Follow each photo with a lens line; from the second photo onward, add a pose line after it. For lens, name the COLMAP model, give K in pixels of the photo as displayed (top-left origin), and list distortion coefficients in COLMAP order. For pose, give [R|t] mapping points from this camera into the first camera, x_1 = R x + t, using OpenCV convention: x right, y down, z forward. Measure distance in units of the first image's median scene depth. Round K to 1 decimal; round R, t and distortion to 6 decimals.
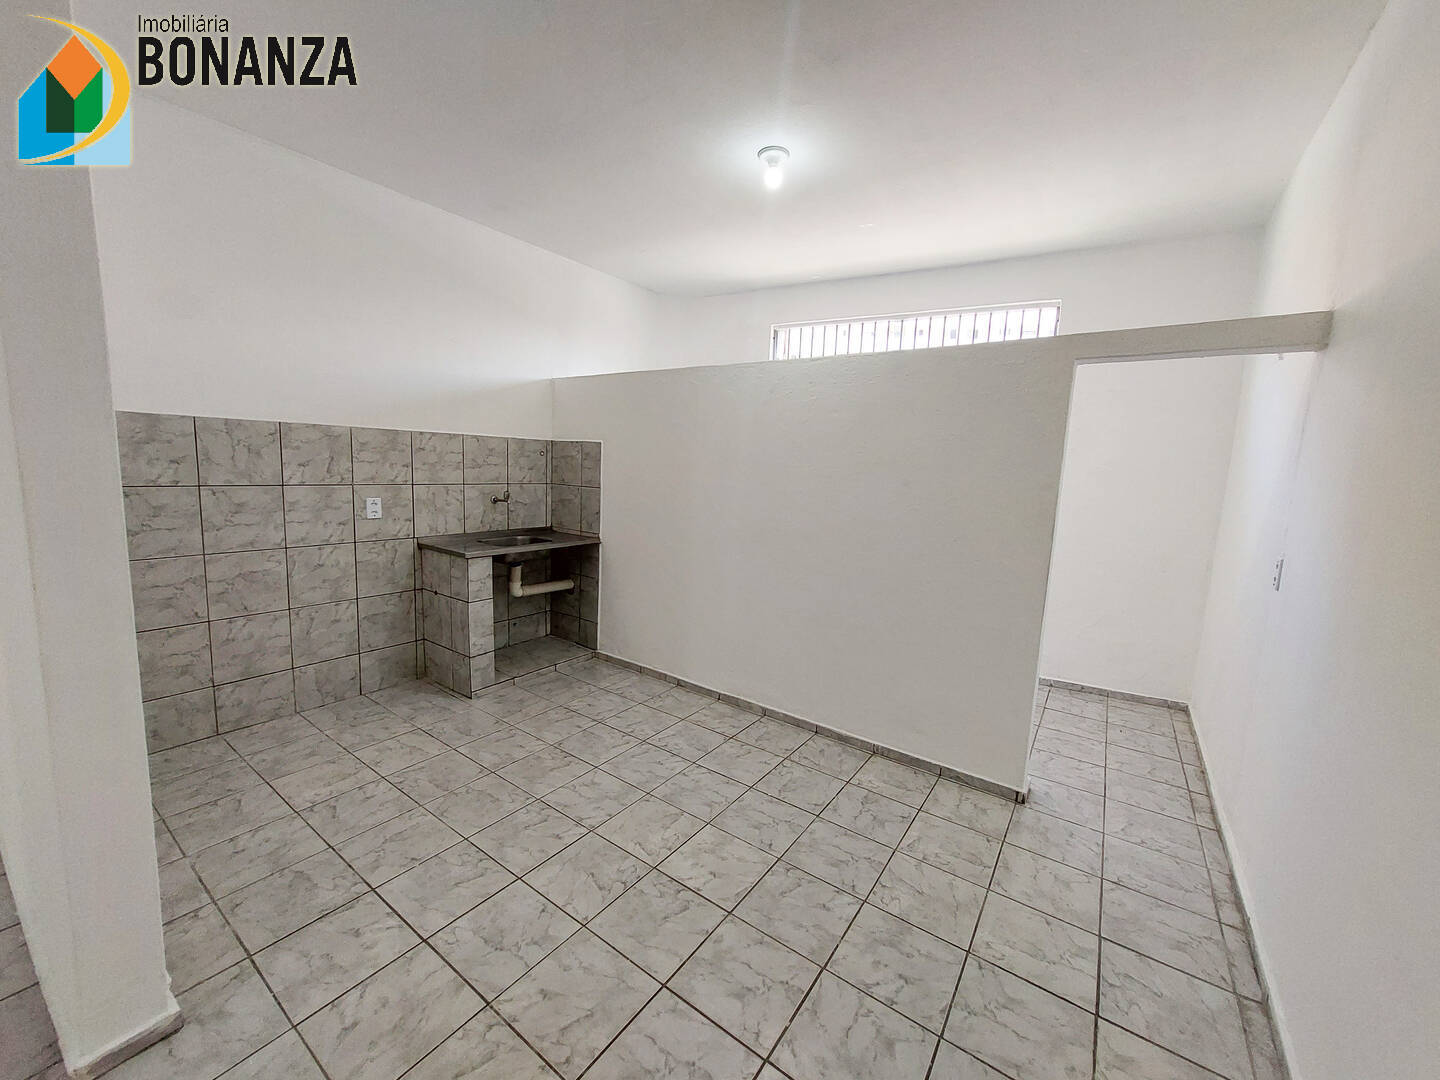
lens RADIAL K [[580.2, 0, 691.9], [0, 580.2, 541.0], [0, 0, 1]] dist [-0.000186, -0.000128]
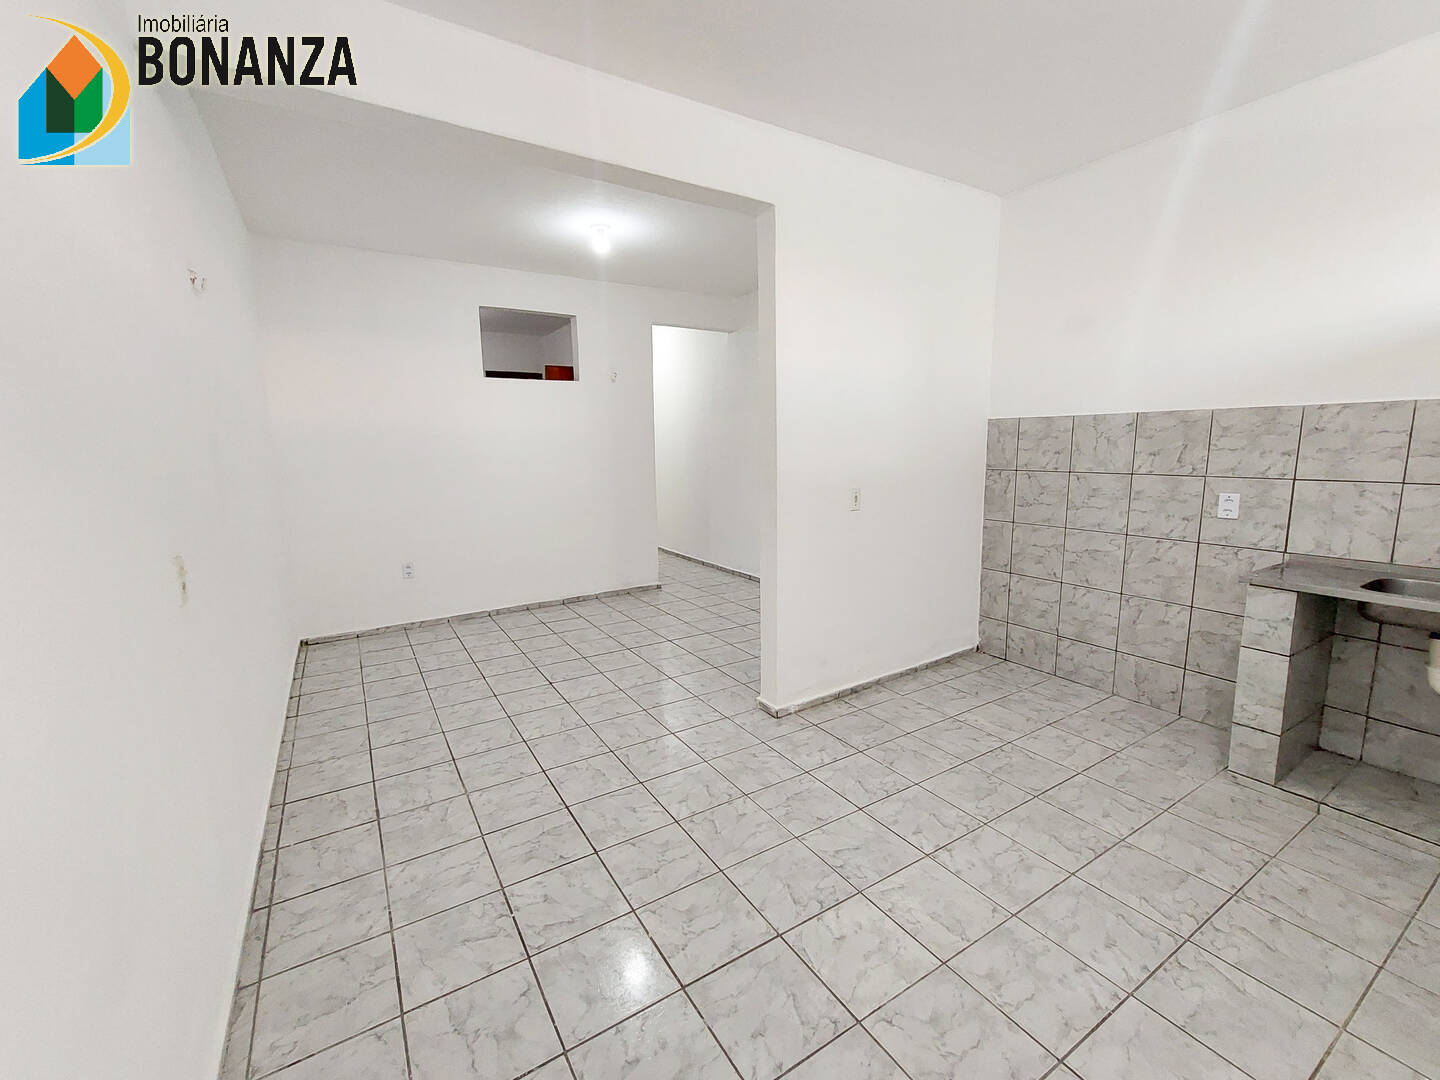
lens RADIAL K [[609.9, 0, 720.0], [0, 609.9, 540.0], [0, 0, 1]] dist [-0.000848, -0.000164]
pose [[-0.369138, 0.115214, -0.922206, 0.562600], [-0.122575, 0.977582, 0.171196, -0.074768], [0.921256, 0.176235, -0.346740, 0.698438]]
